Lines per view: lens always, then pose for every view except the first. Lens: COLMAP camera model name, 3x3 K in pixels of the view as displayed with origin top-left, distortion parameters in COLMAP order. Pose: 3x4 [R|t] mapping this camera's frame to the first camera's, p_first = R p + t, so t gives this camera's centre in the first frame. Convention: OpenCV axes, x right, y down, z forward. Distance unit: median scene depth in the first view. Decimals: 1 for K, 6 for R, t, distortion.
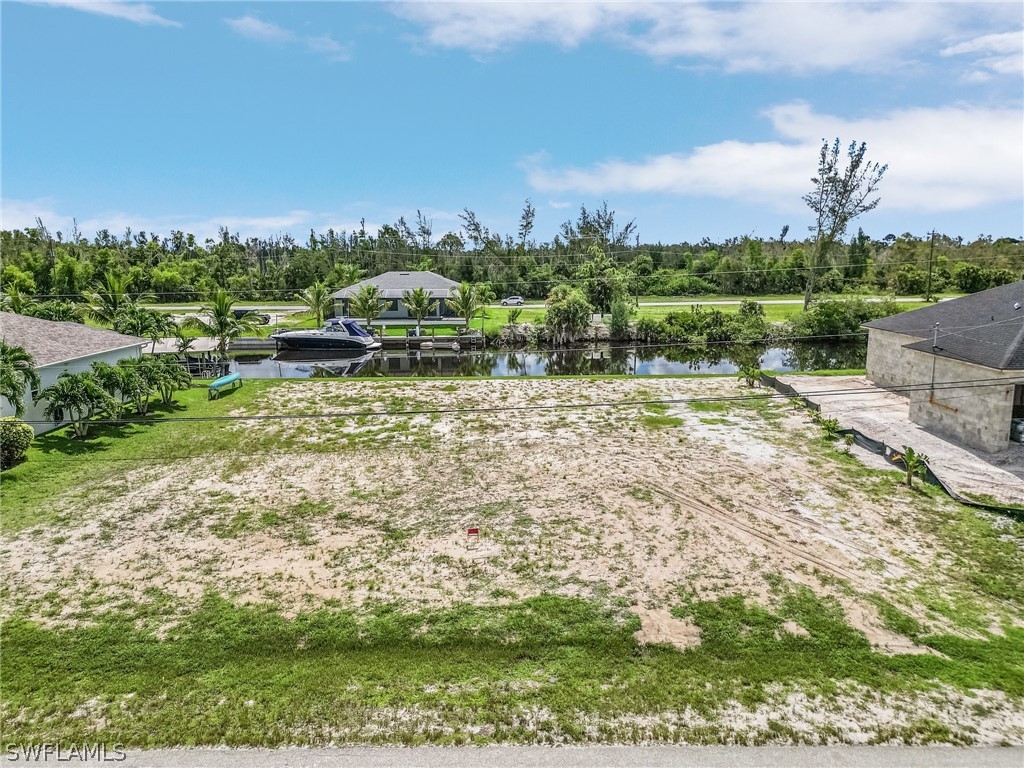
lens RADIAL K [[723.6, 0, 506.9], [0, 723.6, 393.1], [0, 0, 1]] dist [0.064558, -0.050531]
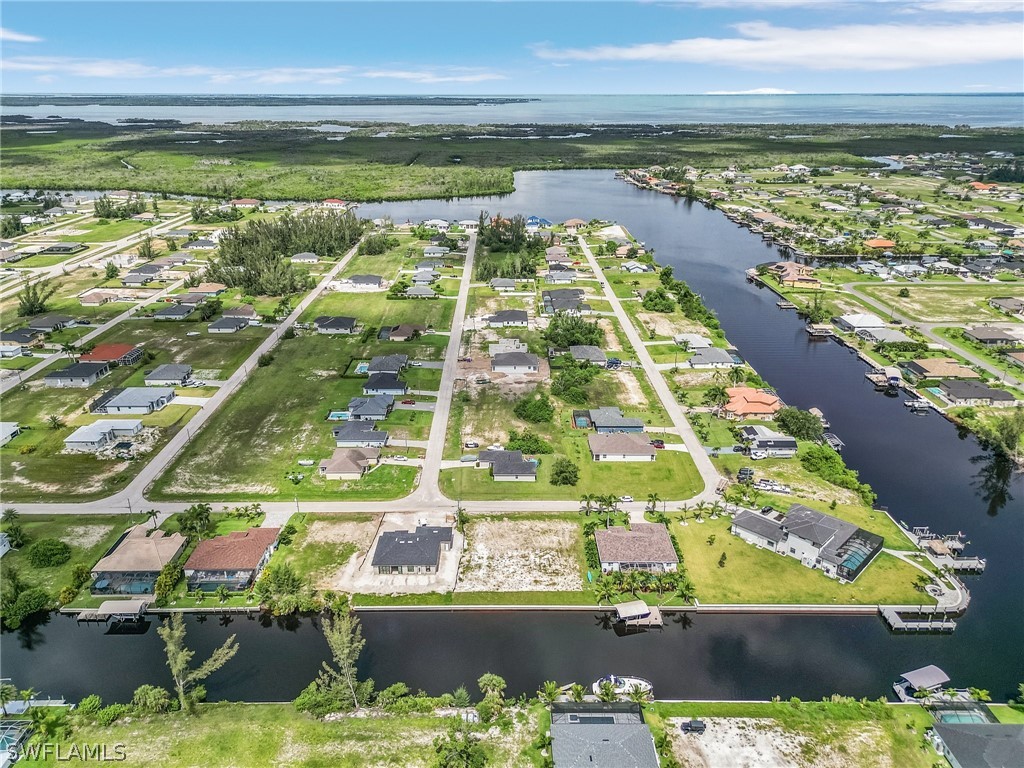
lens RADIAL K [[723.6, 0, 512.3], [0, 723.6, 385.6], [0, 0, 1]] dist [0.064558, -0.050531]
pose [[-0.999881, 0.010007, -0.011731, 0.053049], [0.002054, 0.840450, 0.541885, -1.898177], [0.015282, 0.541797, -0.840371, 2.332624]]
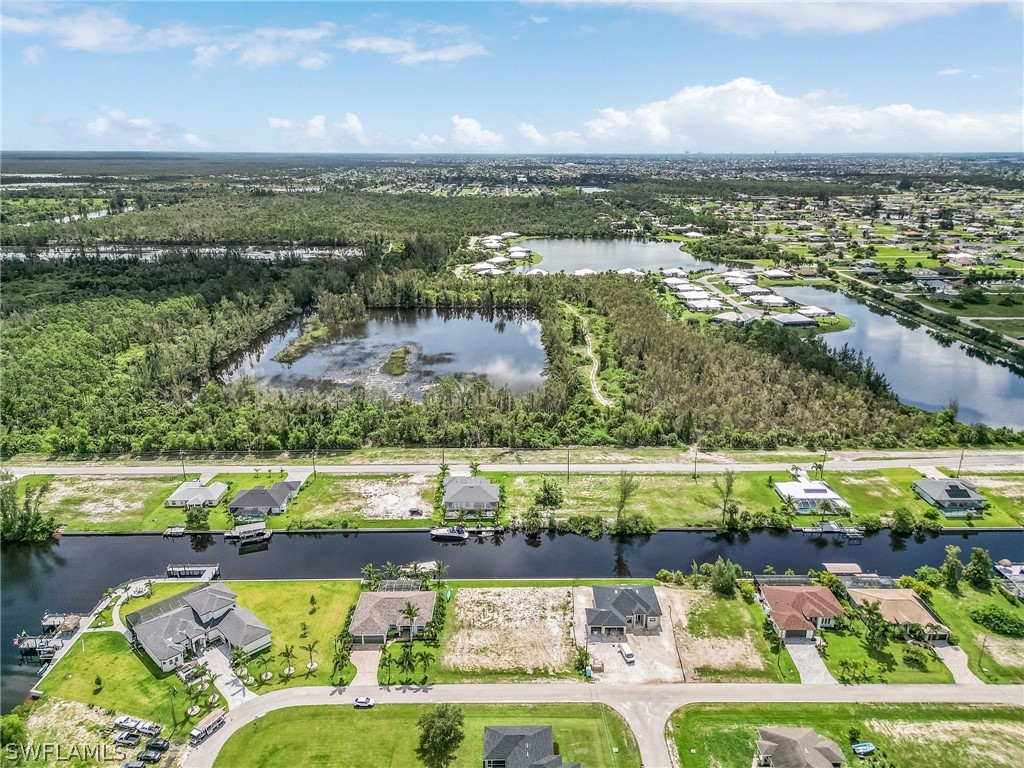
lens RADIAL K [[723.6, 0, 509.6], [0, 723.6, 383.8], [0, 0, 1]] dist [0.064558, -0.050531]
pose [[0.999980, 0.002166, 0.005970, -0.028381], [-0.002898, 0.992113, 0.125313, -1.105254], [-0.005651, -0.125327, 0.992099, -1.923502]]
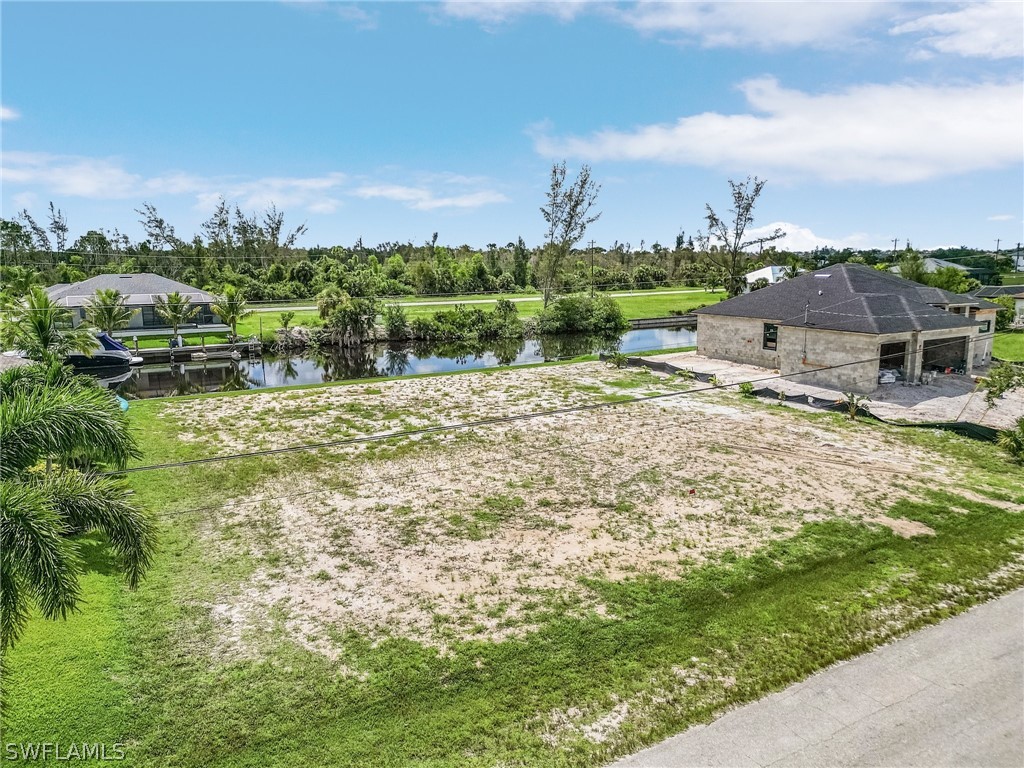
lens RADIAL K [[723.6, 0, 509.2], [0, 723.6, 392.5], [0, 0, 1]] dist [0.064558, -0.050531]
pose [[0.863757, -0.088513, 0.496074, -0.250061], [0.091459, 0.995639, 0.018402, -0.003951], [-0.495540, 0.029475, 0.868085, 0.040194]]
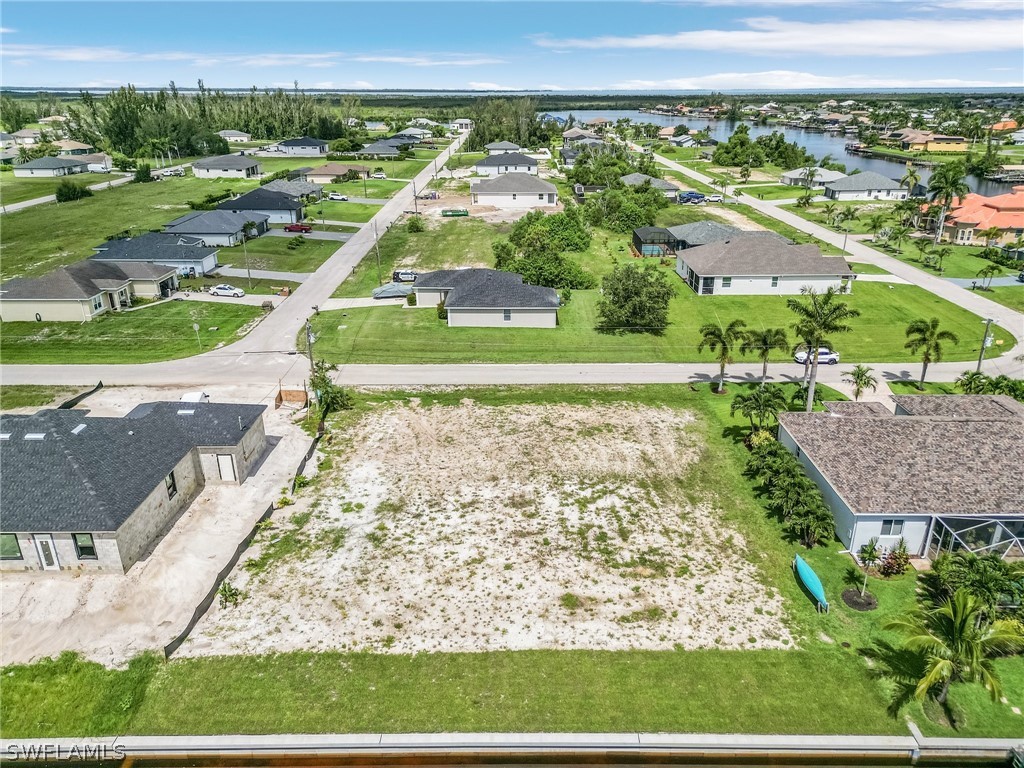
lens RADIAL K [[723.6, 0, 522.8], [0, 723.6, 385.8], [0, 0, 1]] dist [0.064558, -0.050531]
pose [[-0.999852, 0.013247, -0.010951, -0.009574], [0.005149, 0.838758, 0.544481, -0.438730], [0.016398, 0.544344, -0.838702, 0.992156]]
